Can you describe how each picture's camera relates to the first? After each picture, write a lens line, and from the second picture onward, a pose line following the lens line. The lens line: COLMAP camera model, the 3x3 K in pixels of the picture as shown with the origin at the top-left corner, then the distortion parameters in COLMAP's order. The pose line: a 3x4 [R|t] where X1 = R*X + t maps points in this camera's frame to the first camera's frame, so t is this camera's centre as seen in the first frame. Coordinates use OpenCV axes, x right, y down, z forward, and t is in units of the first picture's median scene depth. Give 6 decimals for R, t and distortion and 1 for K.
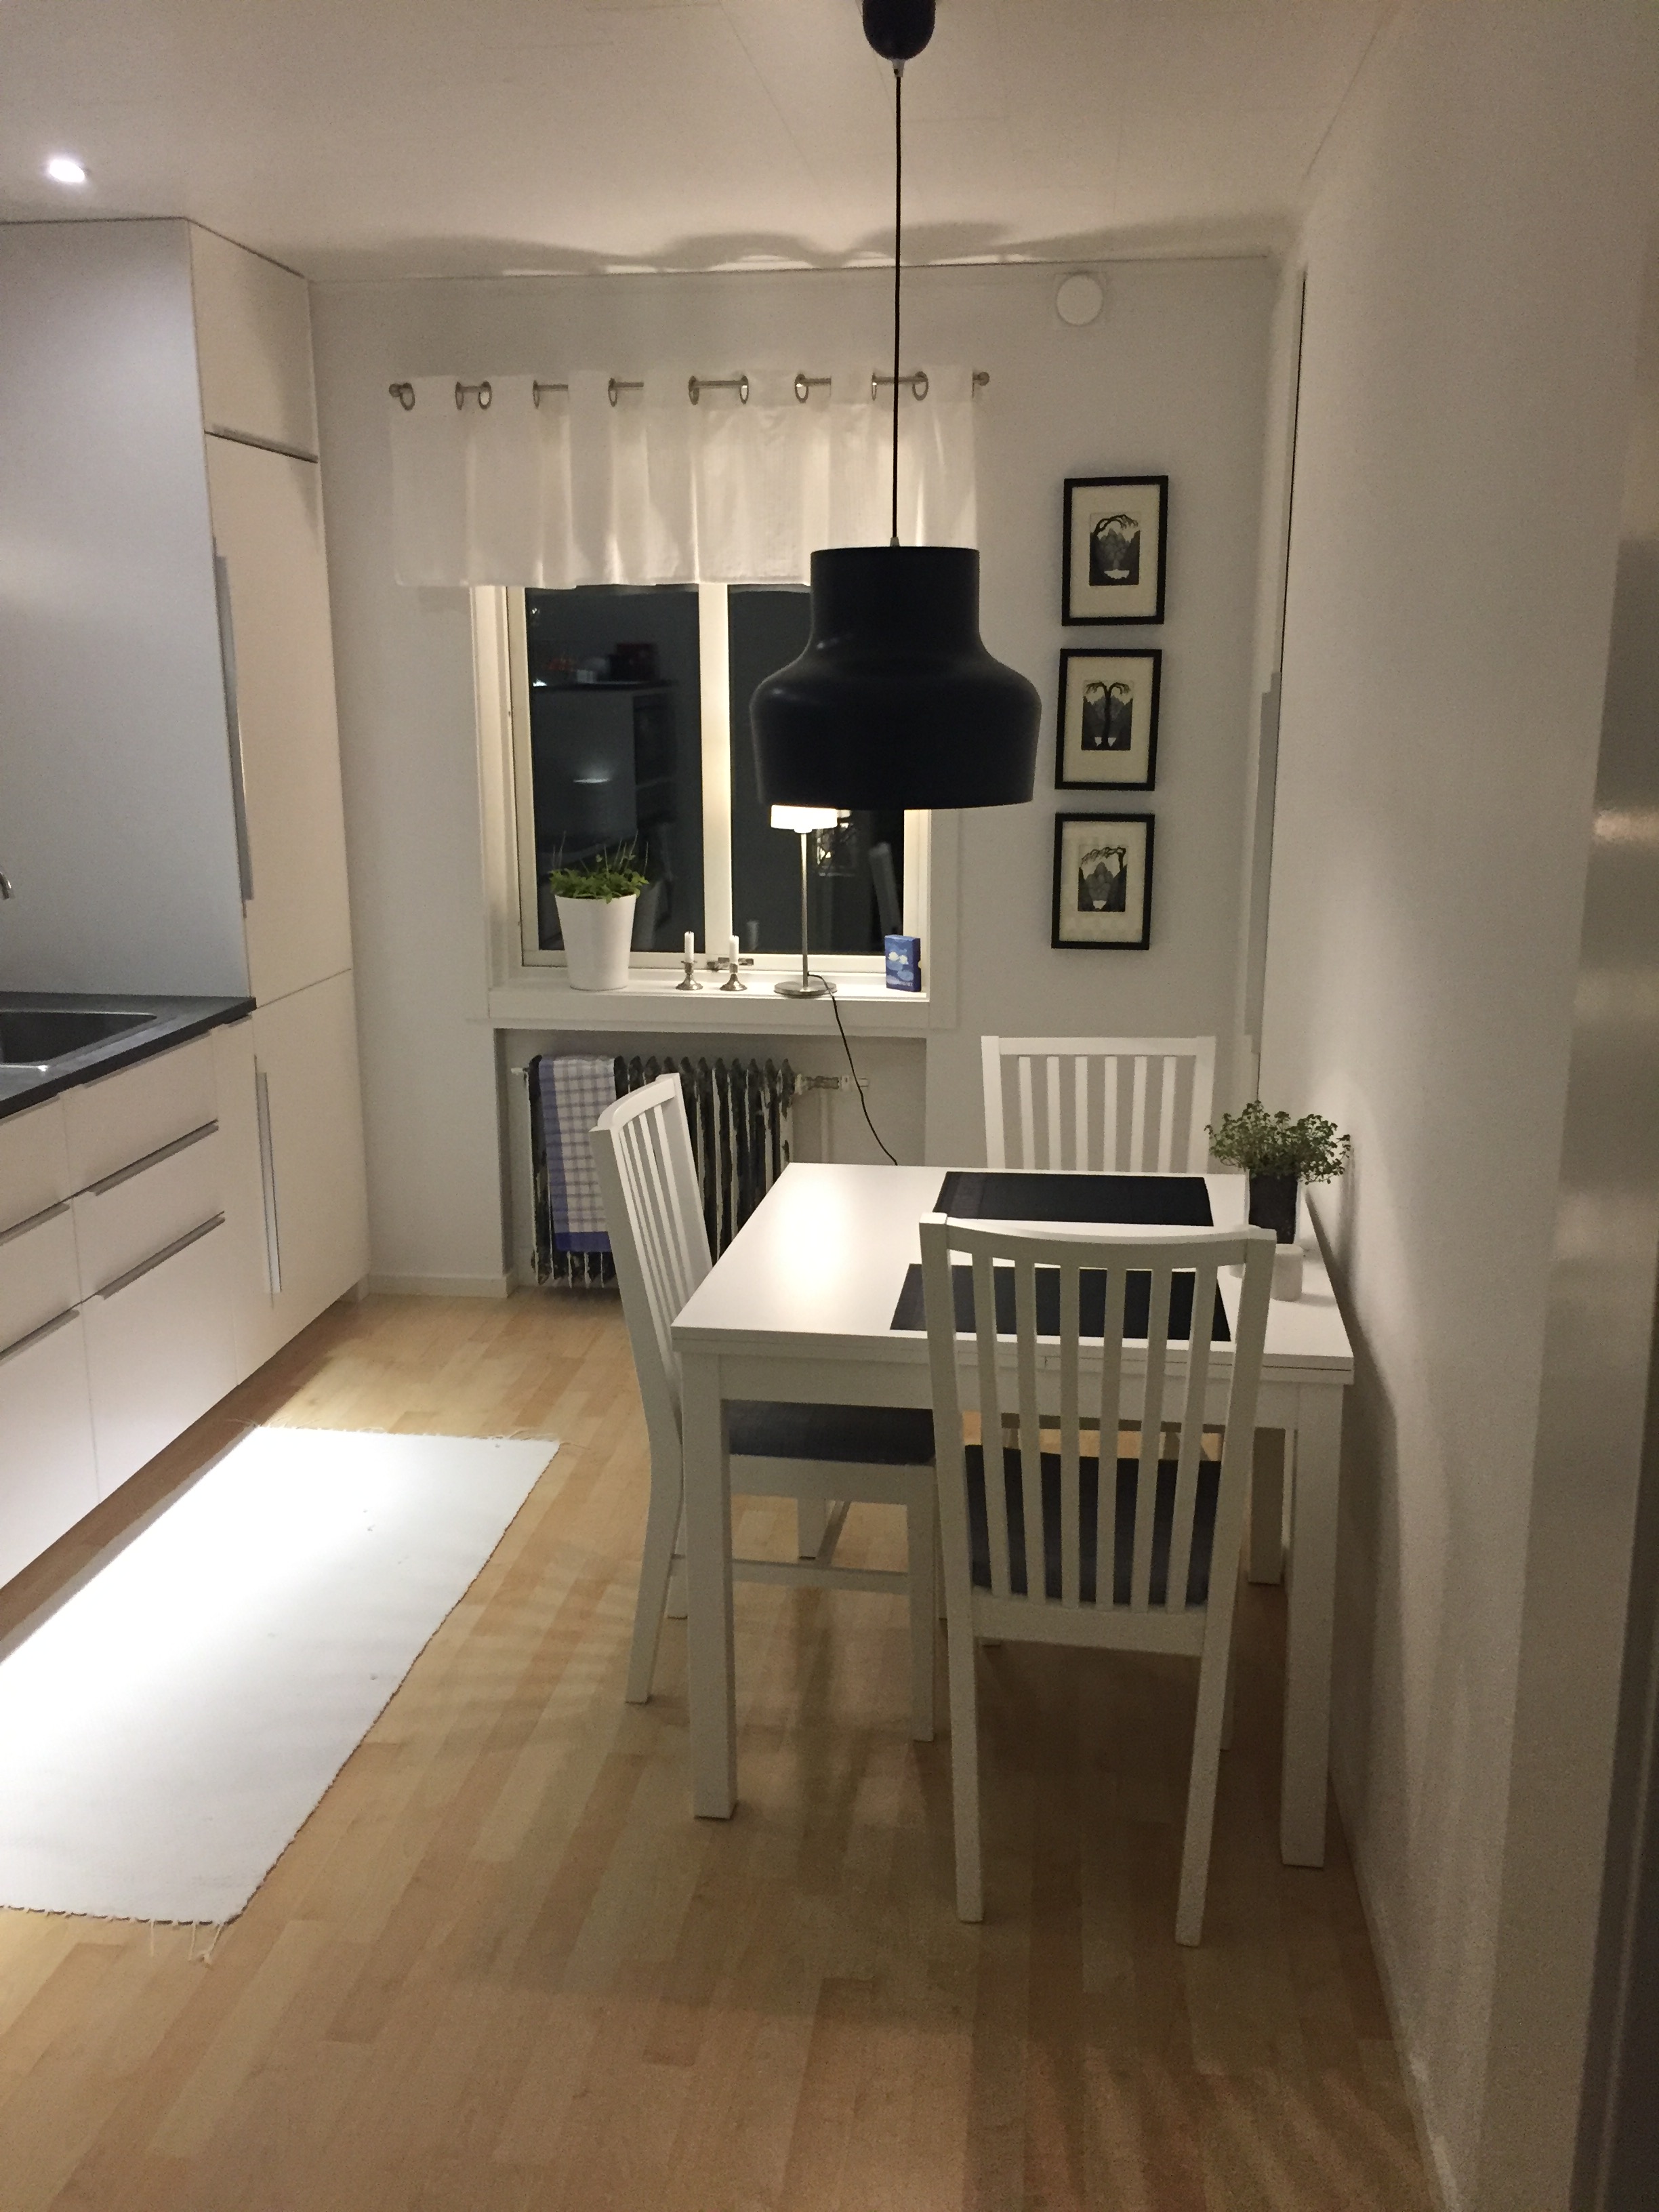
lens RADIAL K [[1866.1, 0, 831.1], [0, 1866.1, 1104.0], [0, 0, 1]] dist [0.040882, -0.064731]
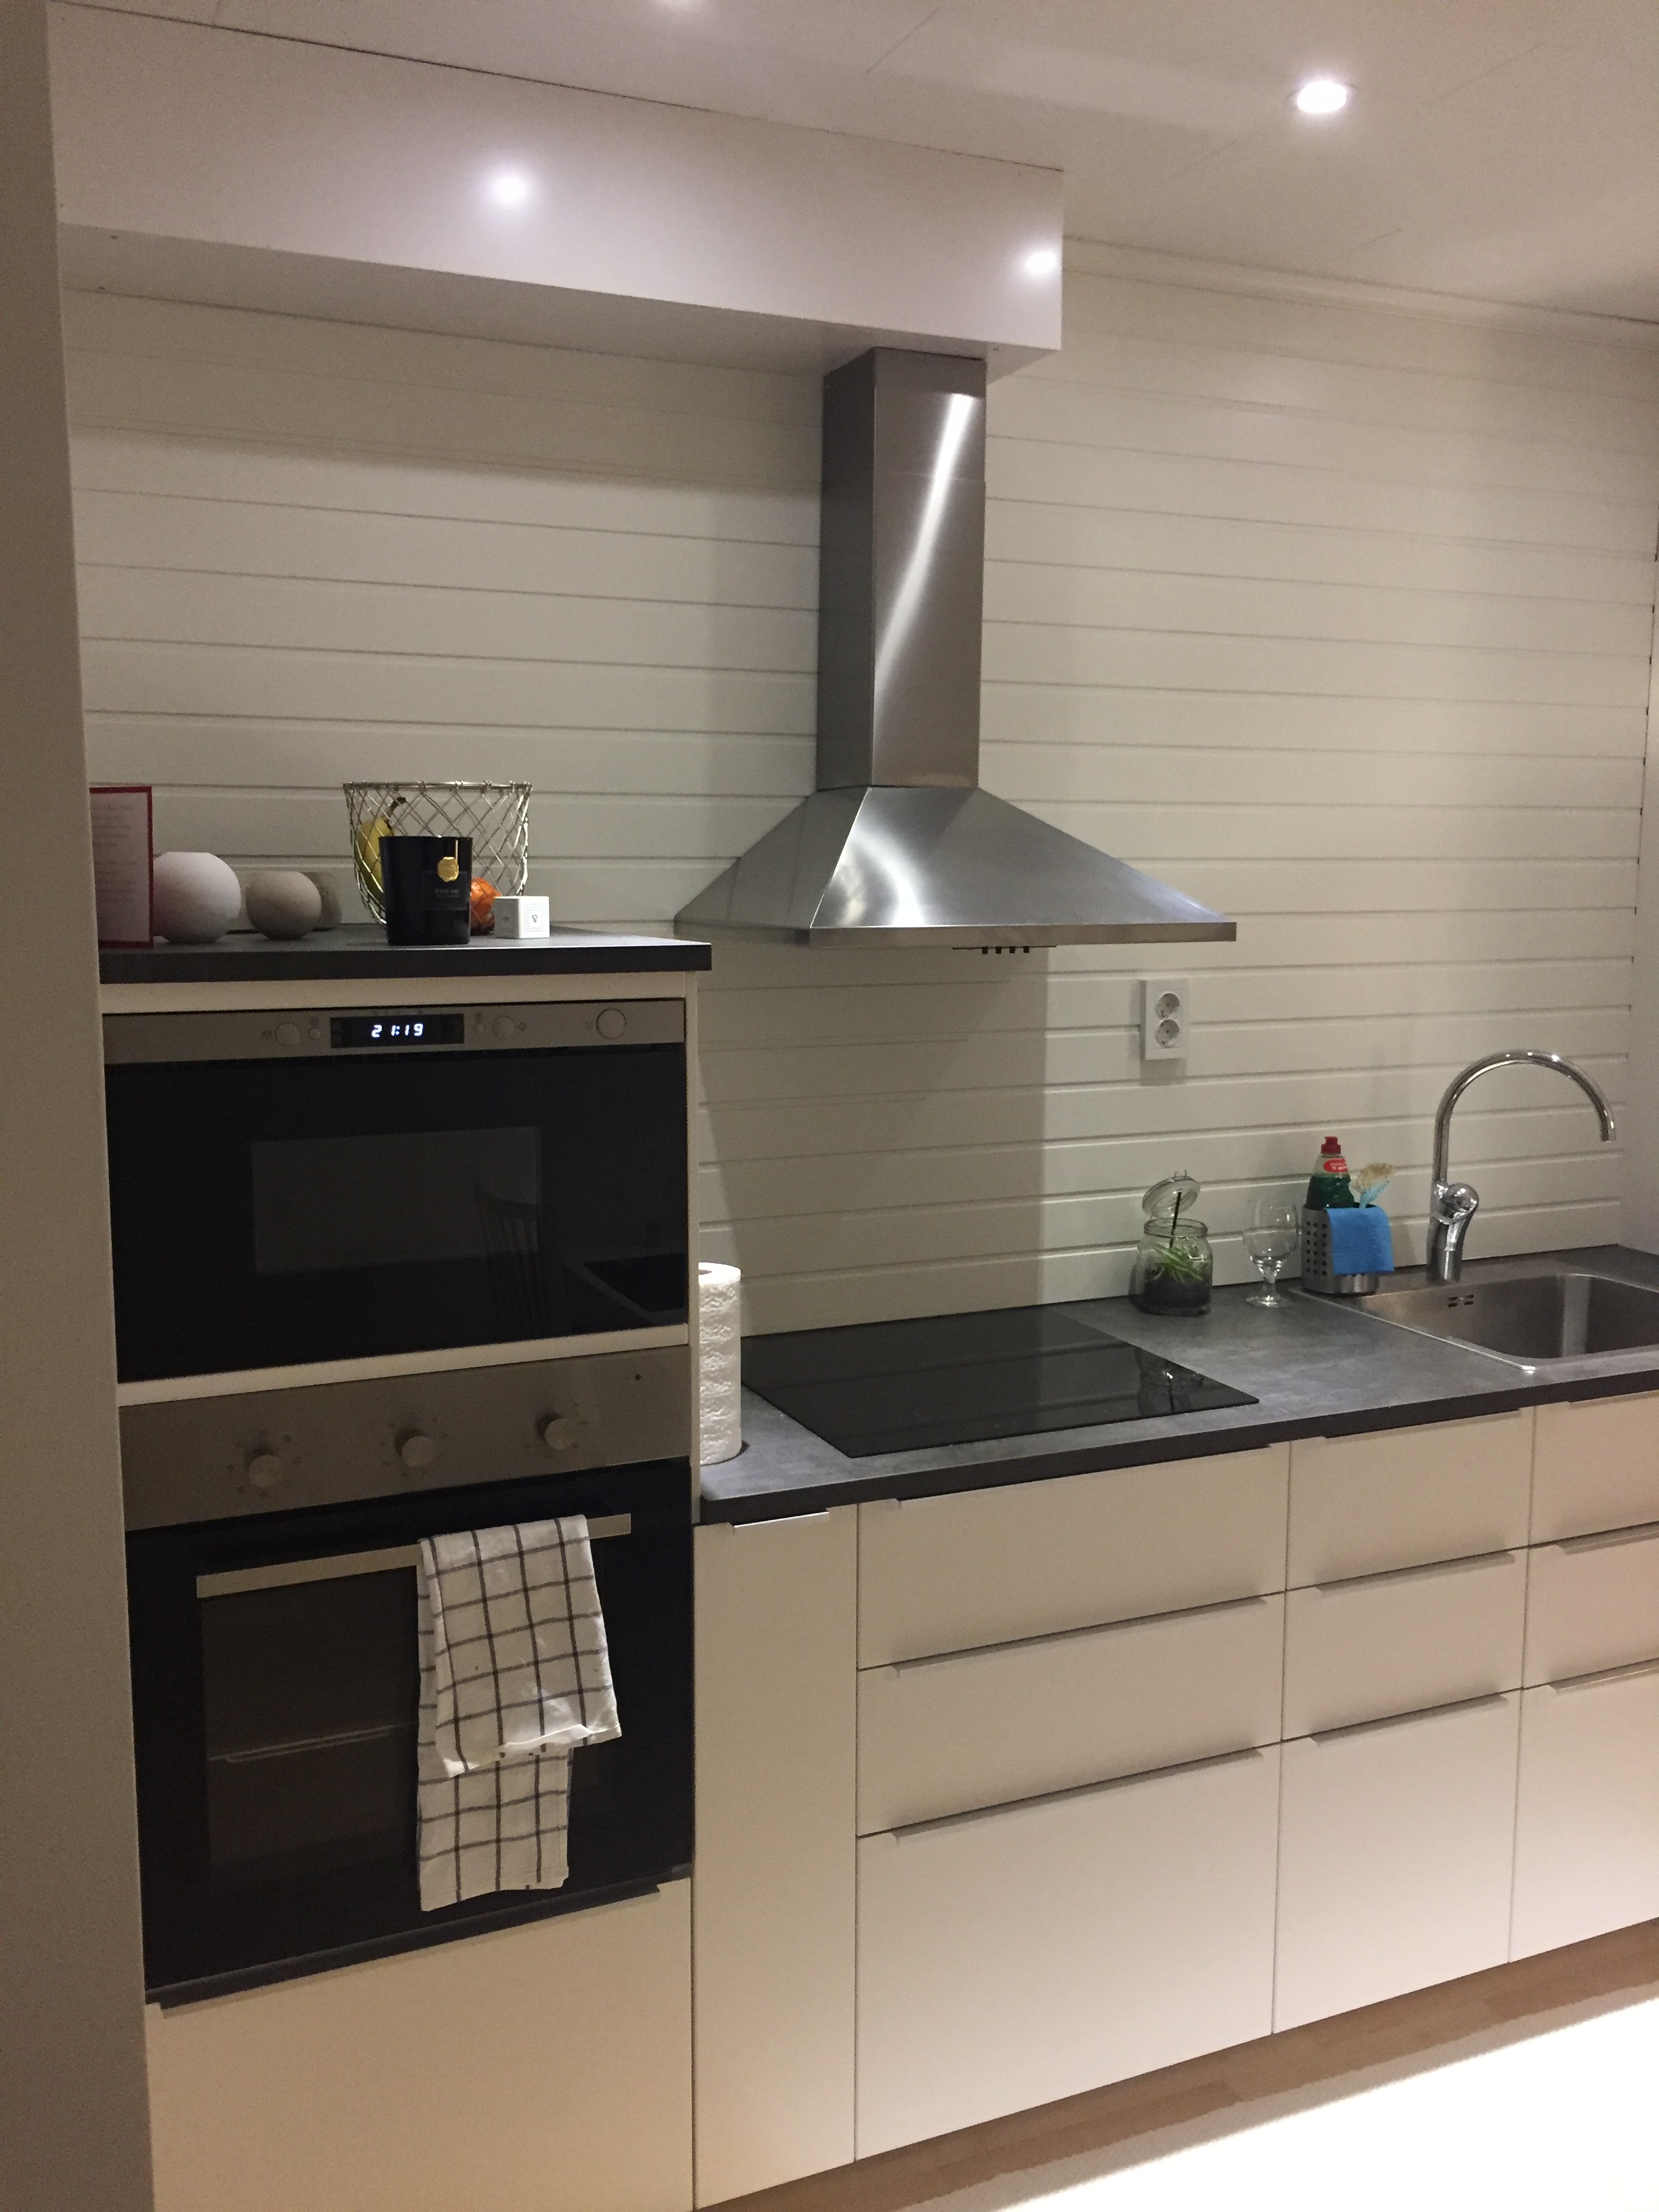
lens RADIAL K [[1866.1, 0, 829.0], [0, 1866.1, 1095.6], [0, 0, 1]] dist [0.040882, -0.064731]
pose [[0.538889, 0.102354, -0.836135, 0.051504], [-0.190503, 0.981683, -0.002608, -0.072287], [0.820553, 0.160691, 0.548517, 0.335251]]
